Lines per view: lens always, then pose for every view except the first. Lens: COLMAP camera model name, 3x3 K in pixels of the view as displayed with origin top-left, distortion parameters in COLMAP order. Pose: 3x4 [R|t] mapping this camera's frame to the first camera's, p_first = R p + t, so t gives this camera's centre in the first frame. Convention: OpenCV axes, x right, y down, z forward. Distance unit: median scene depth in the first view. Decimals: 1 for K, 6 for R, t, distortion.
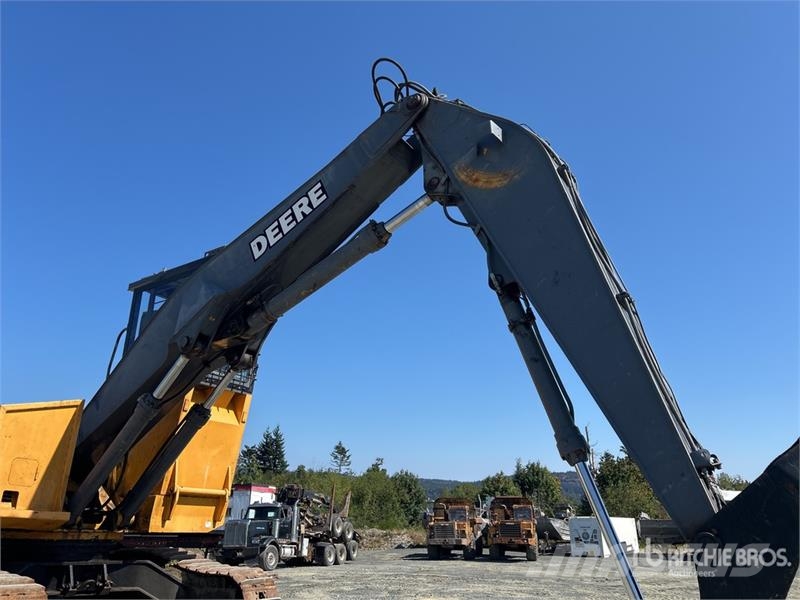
lens RADIAL K [[602.9, 0, 401.5], [0, 602.9, 297.8], [0, 0, 1]] dist [0.072208, -0.082534]
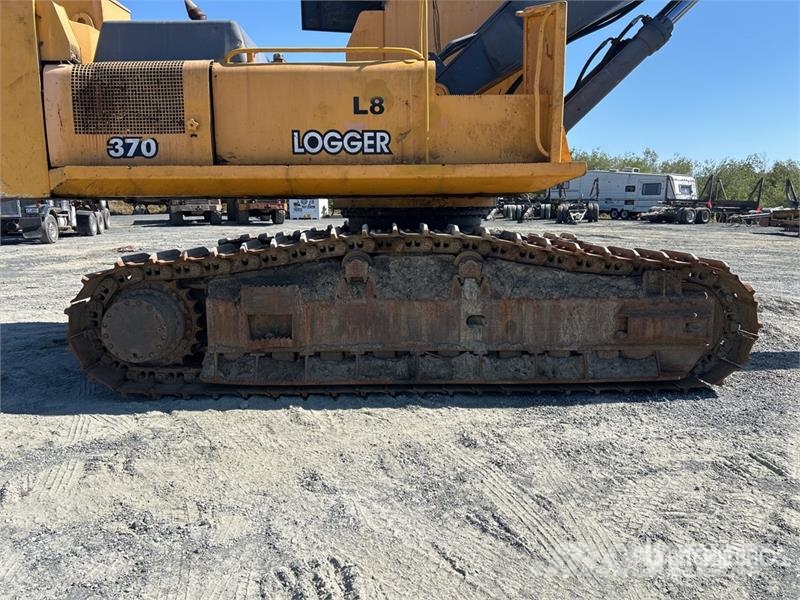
lens RADIAL K [[602.9, 0, 400.8], [0, 602.9, 304.3], [0, 0, 1]] dist [0.072208, -0.082534]
pose [[0.818606, -0.108122, 0.564086, -0.921795], [-0.197491, 0.869248, 0.453216, 0.152490], [-0.539334, -0.482408, 0.690219, 0.404420]]
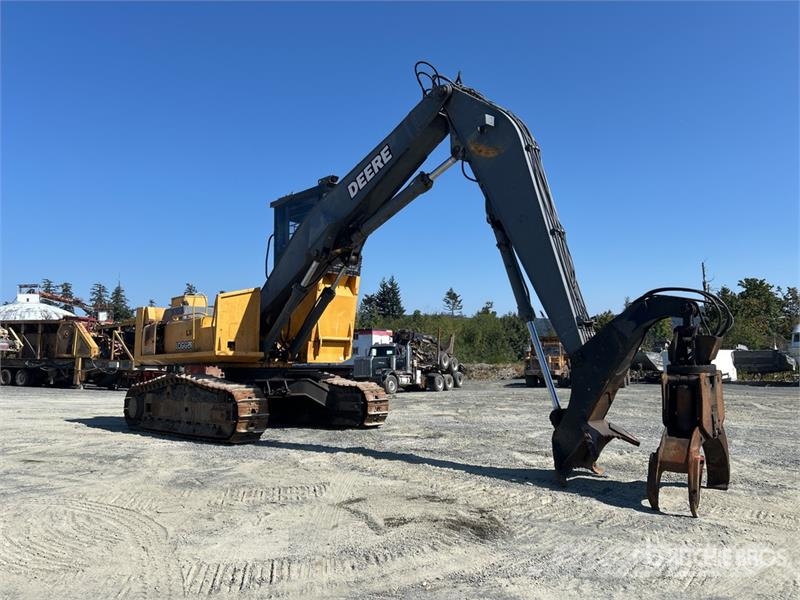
lens RADIAL K [[602.9, 0, 394.6], [0, 602.9, 297.0], [0, 0, 1]] dist [0.072208, -0.082534]
pose [[0.979932, -0.036576, -0.195949, 0.131666], [0.084117, 0.967086, 0.240144, -0.146598], [0.180716, -0.251808, 0.950755, -0.424156]]
